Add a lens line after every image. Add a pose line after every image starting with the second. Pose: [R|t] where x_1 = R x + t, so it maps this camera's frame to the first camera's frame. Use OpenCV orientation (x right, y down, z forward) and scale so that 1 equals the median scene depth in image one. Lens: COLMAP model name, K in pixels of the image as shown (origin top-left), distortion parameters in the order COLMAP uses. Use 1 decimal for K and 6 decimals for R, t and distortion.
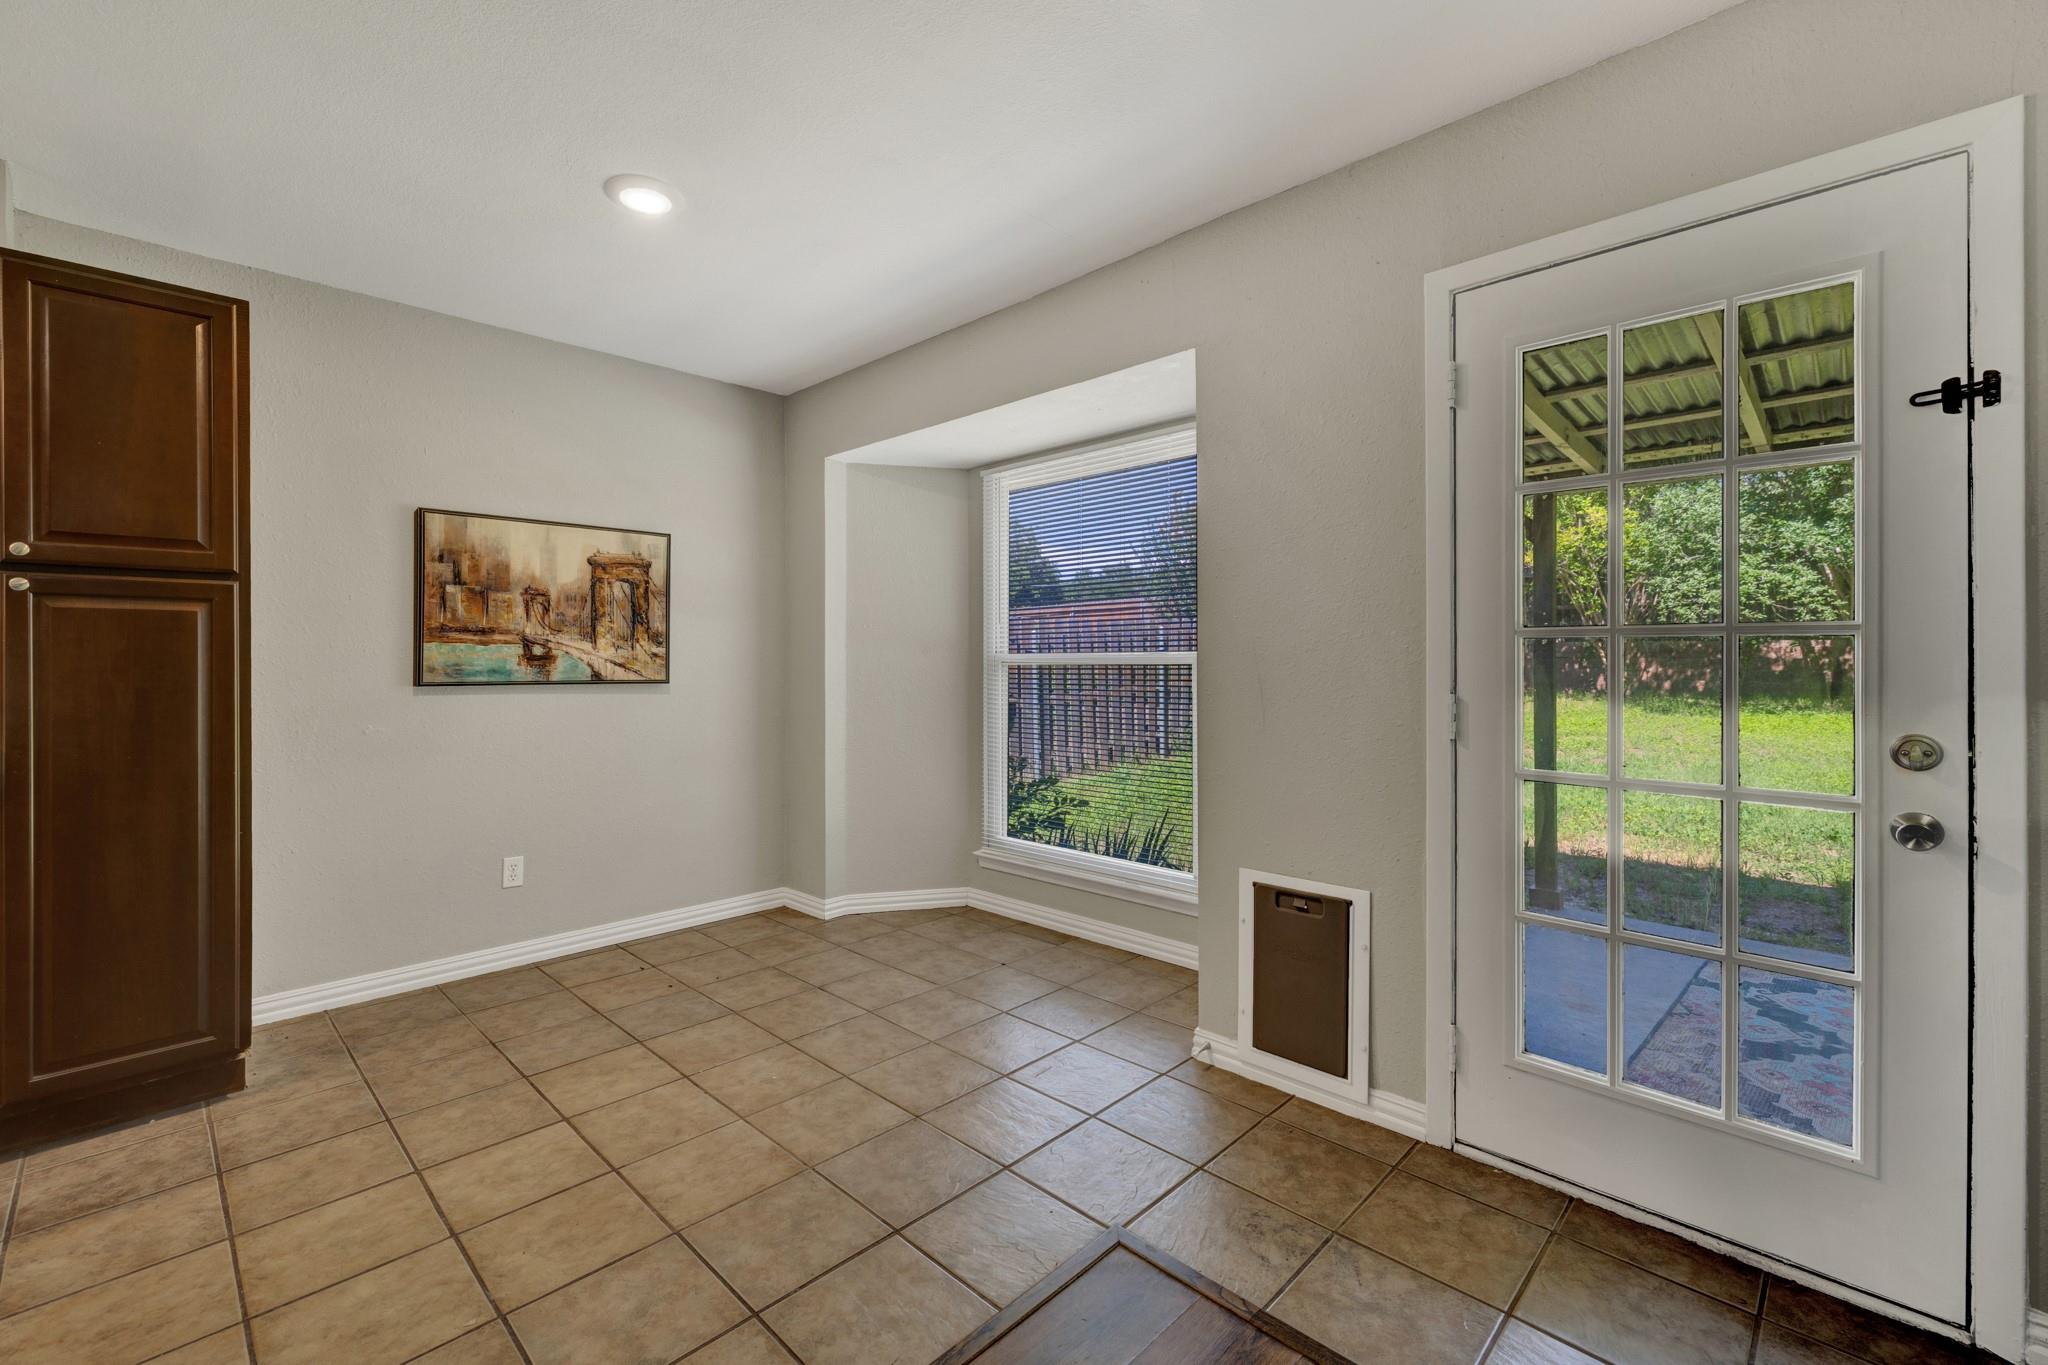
lens RADIAL K [[864.2, 0, 998.9], [0, 864.2, 663.6], [0, 0, 1]] dist [0.002337, 0.000897]
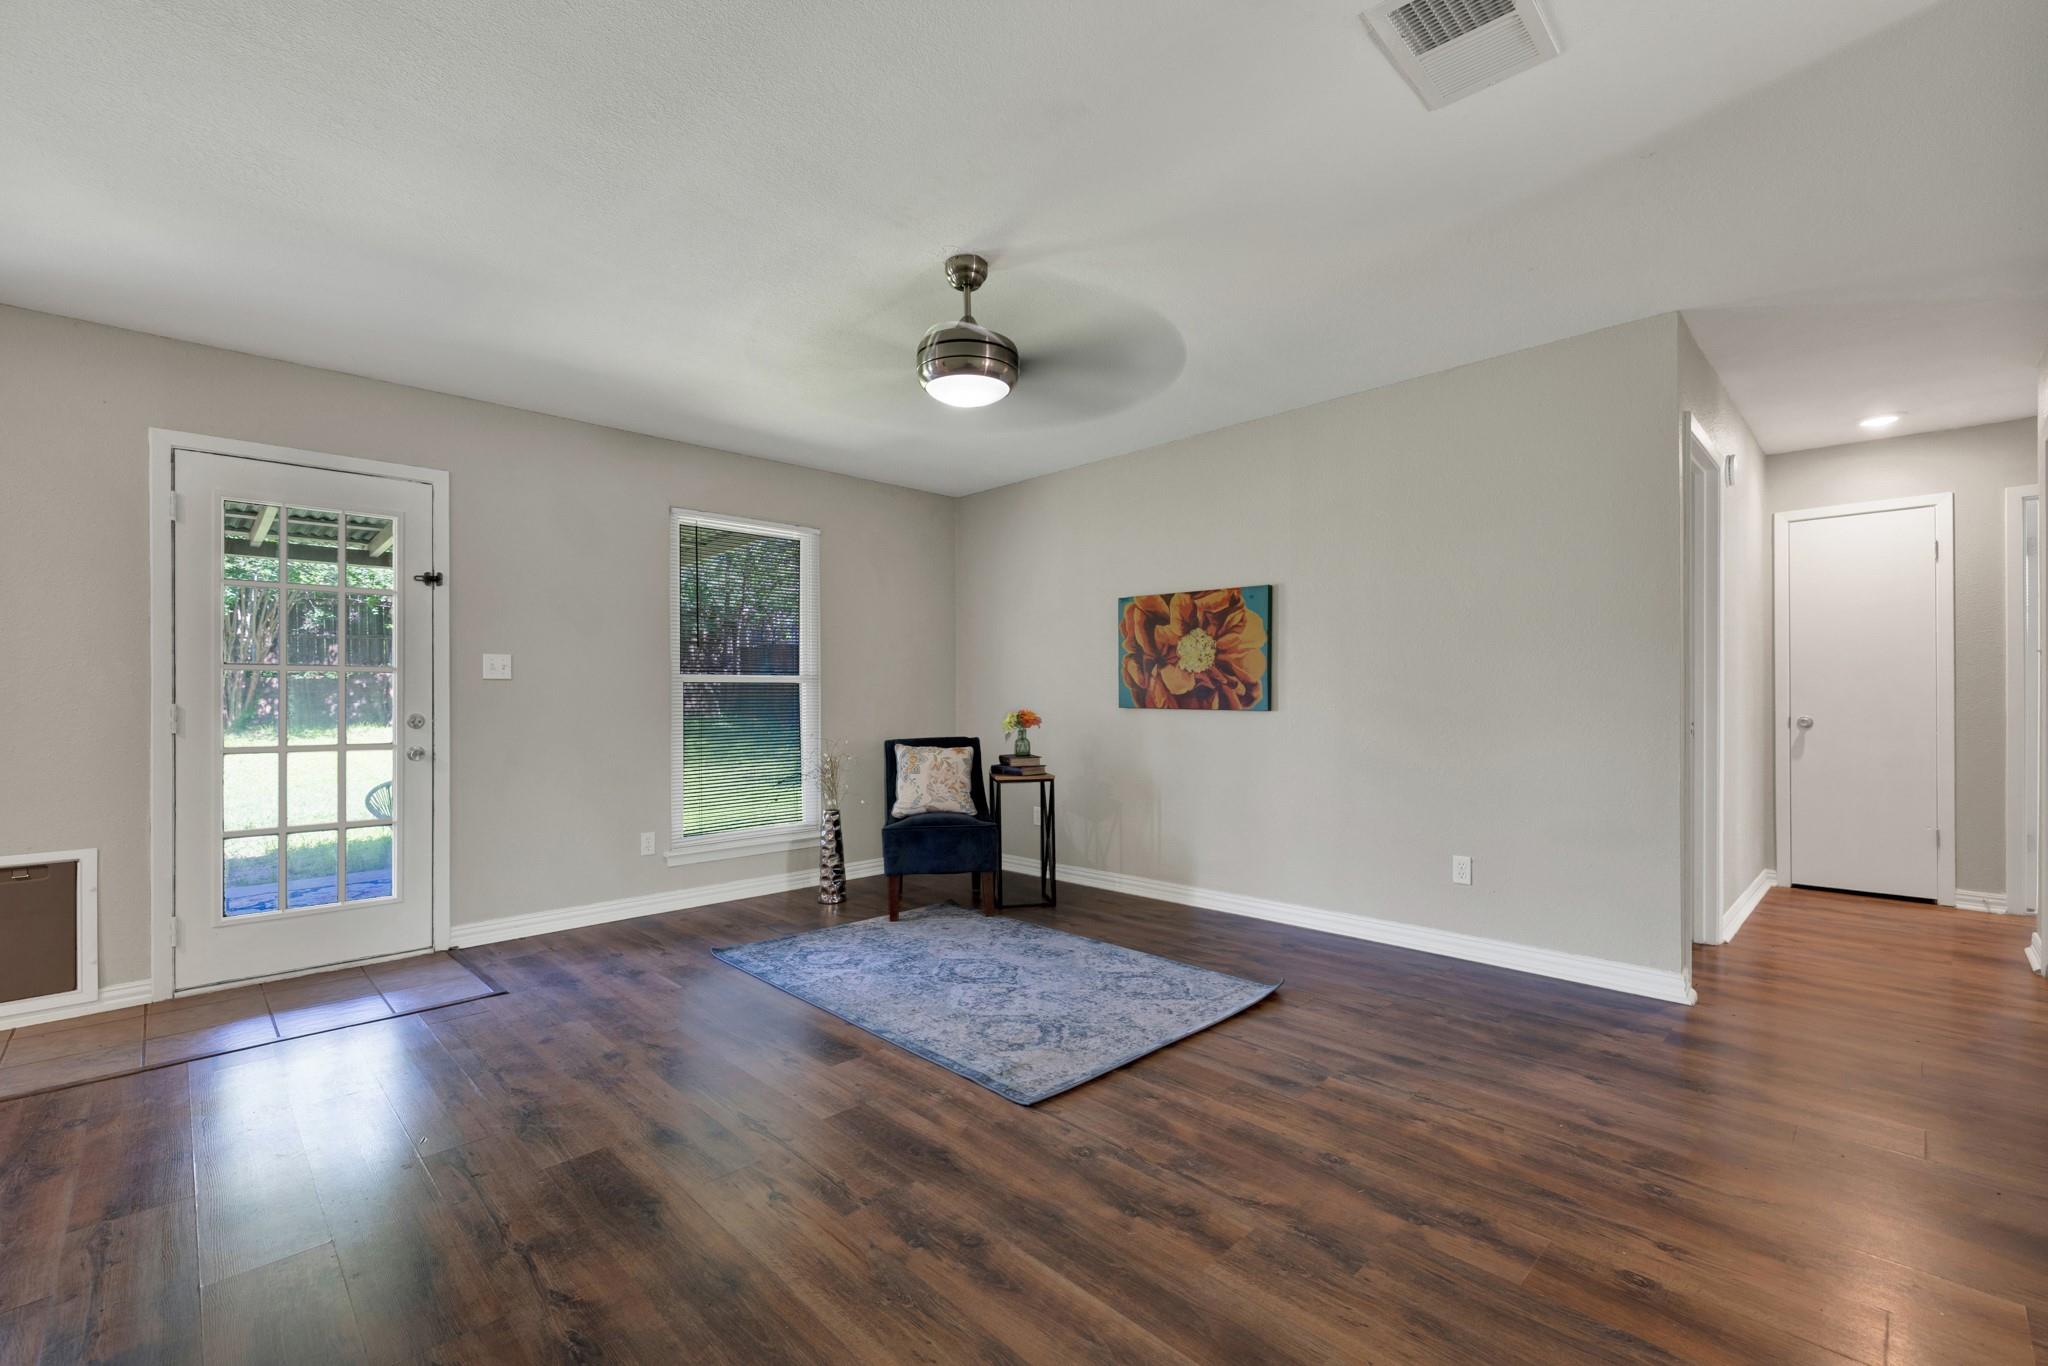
lens RADIAL K [[864.2, 0, 1012.7], [0, 864.2, 697.7], [0, 0, 1]] dist [0.002337, 0.000897]
pose [[0.016230, -0.001769, 0.999867, -0.657645], [0.008508, 0.999962, 0.001631, 0.022179], [-0.999832, 0.008481, 0.016244, -0.350773]]
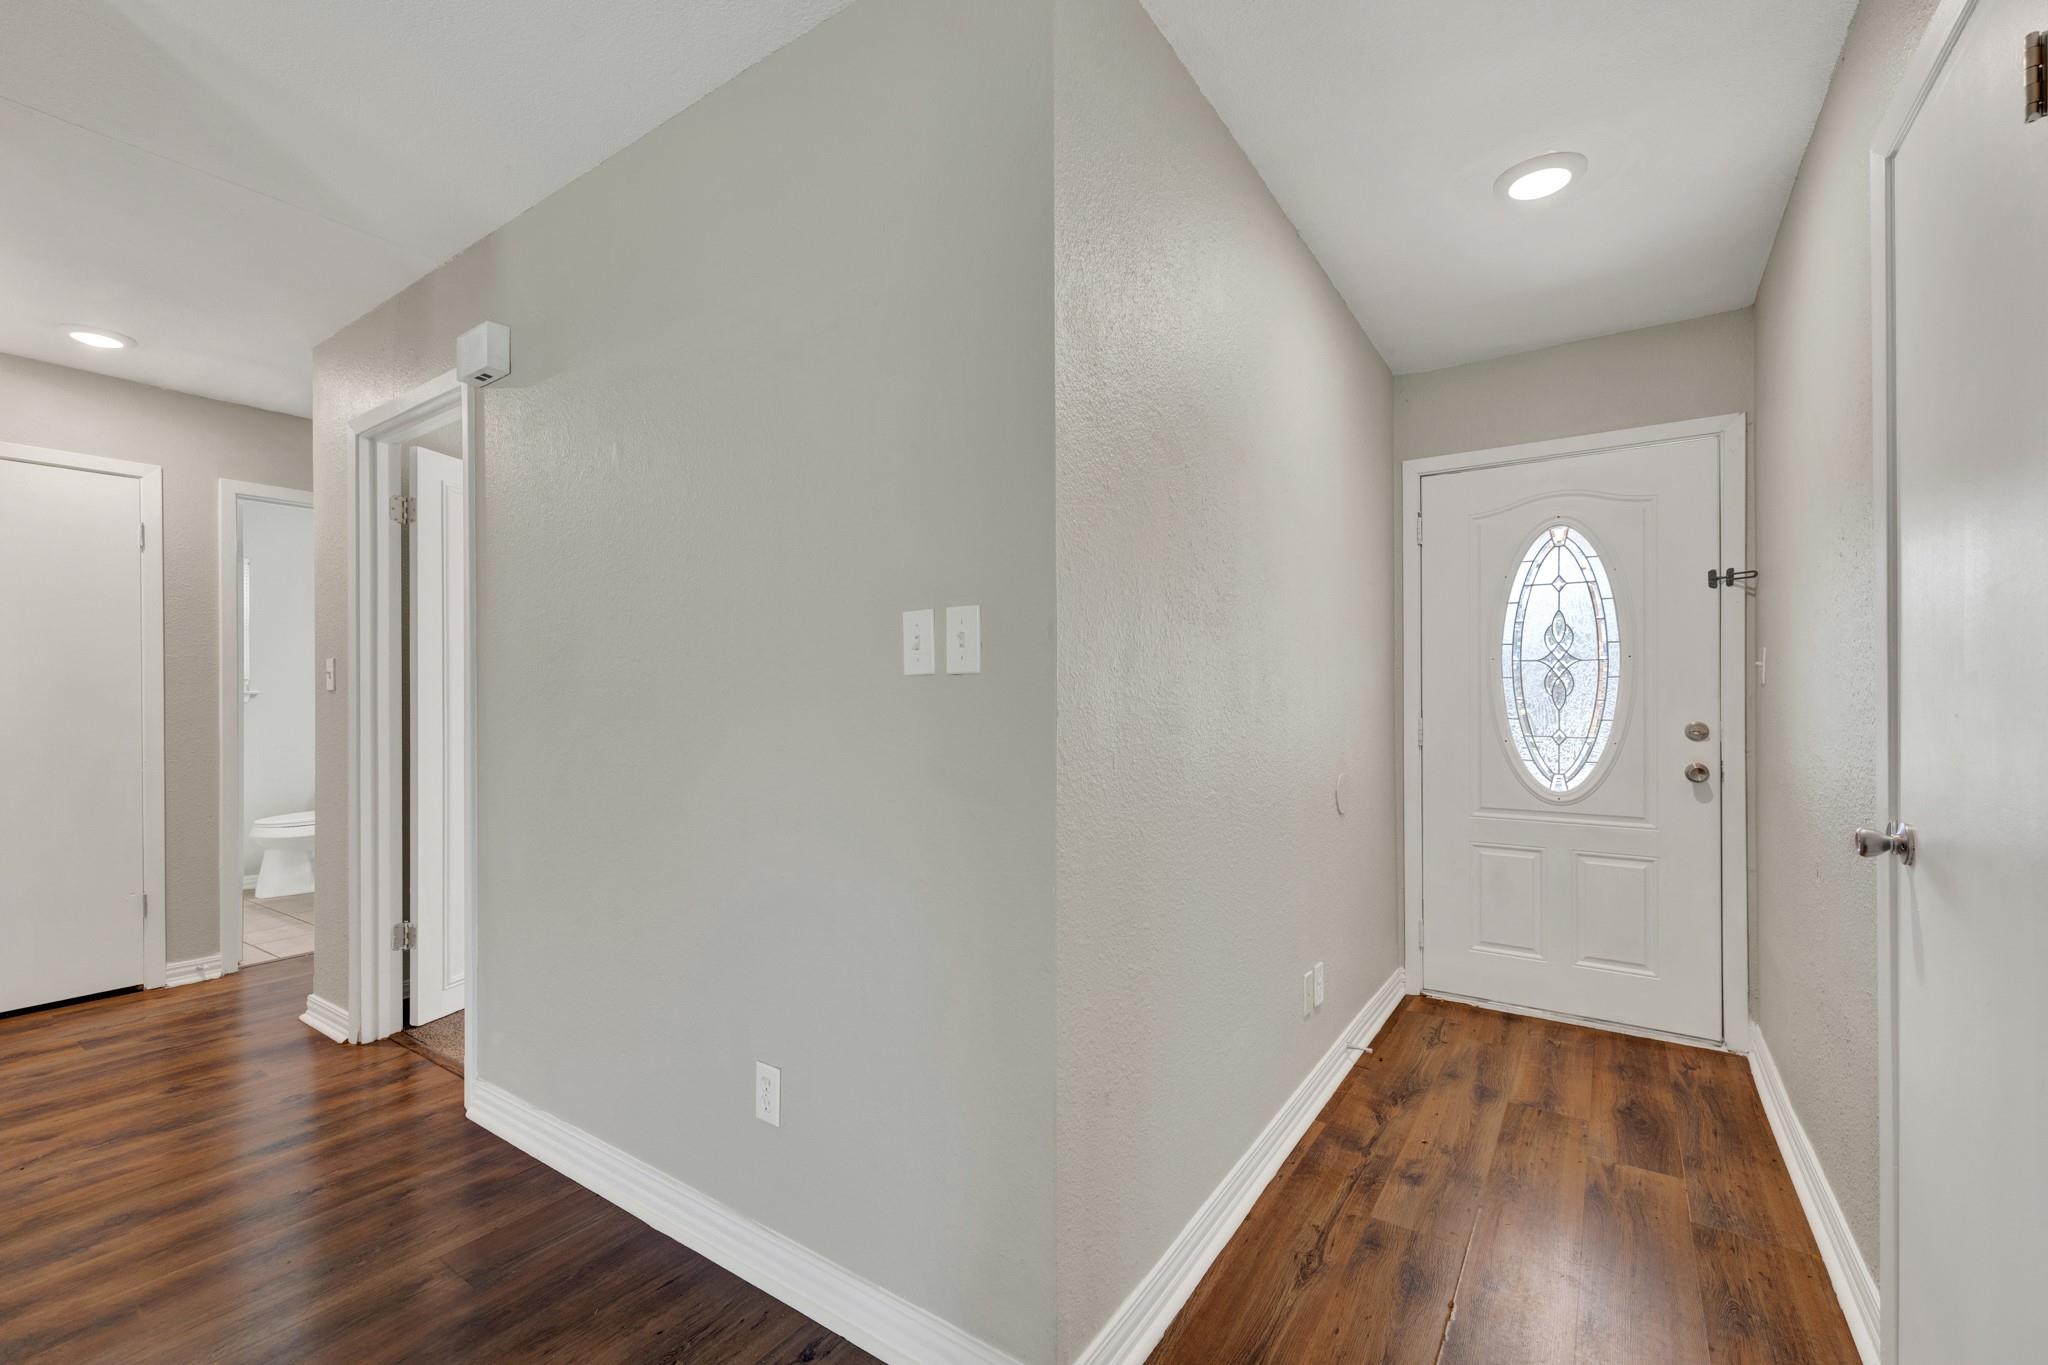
lens RADIAL K [[864.2, 0, 1033.0], [0, 864.2, 701.8], [0, 0, 1]] dist [0.002337, 0.000897]
pose [[-0.984254, 0.003167, -0.176734, -0.117538], [0.002340, 0.999985, 0.004890, 0.003866], [0.176747, 0.004399, -0.984247, -0.555704]]
